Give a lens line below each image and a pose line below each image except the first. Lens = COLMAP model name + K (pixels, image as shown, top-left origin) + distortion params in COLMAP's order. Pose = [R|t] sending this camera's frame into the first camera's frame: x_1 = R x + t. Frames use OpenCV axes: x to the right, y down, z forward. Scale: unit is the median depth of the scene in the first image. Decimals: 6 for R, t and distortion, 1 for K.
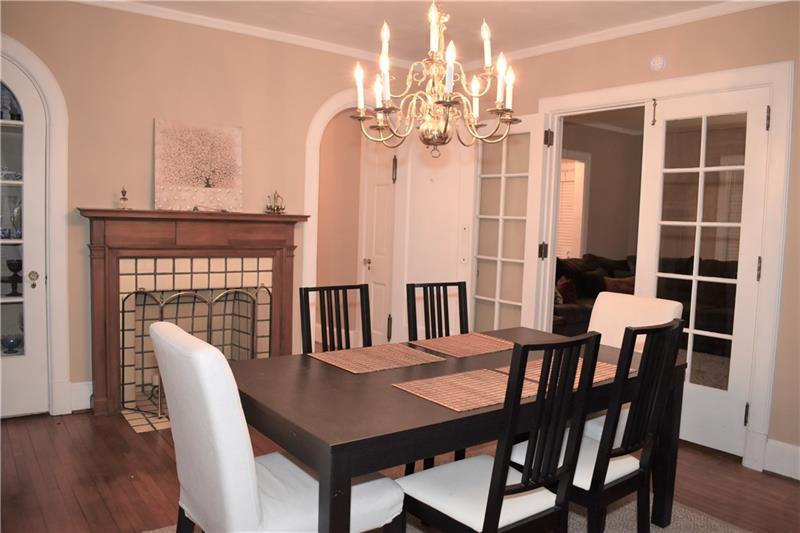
lens RADIAL K [[628.0, 0, 399.6], [0, 628.0, 250.7], [0, 0, 1]] dist [0.000887, 0.000678]
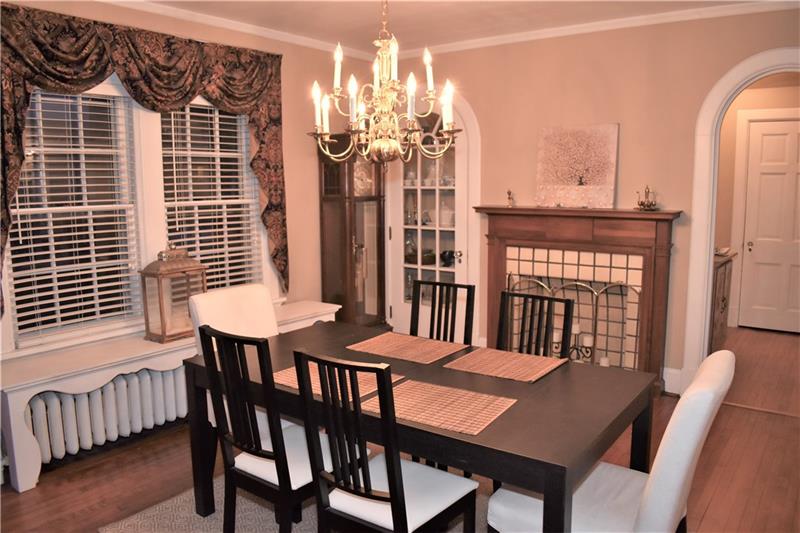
lens RADIAL K [[624.5, 0, 400.0], [0, 624.5, 266.5], [0, 0, 1]] dist [-0.086726, 0.000106]
pose [[0.297864, 0.096314, -0.949737, 0.635902], [-0.036838, 0.995316, 0.089382, -0.047635], [0.953897, 0.008363, 0.300017, 0.404504]]
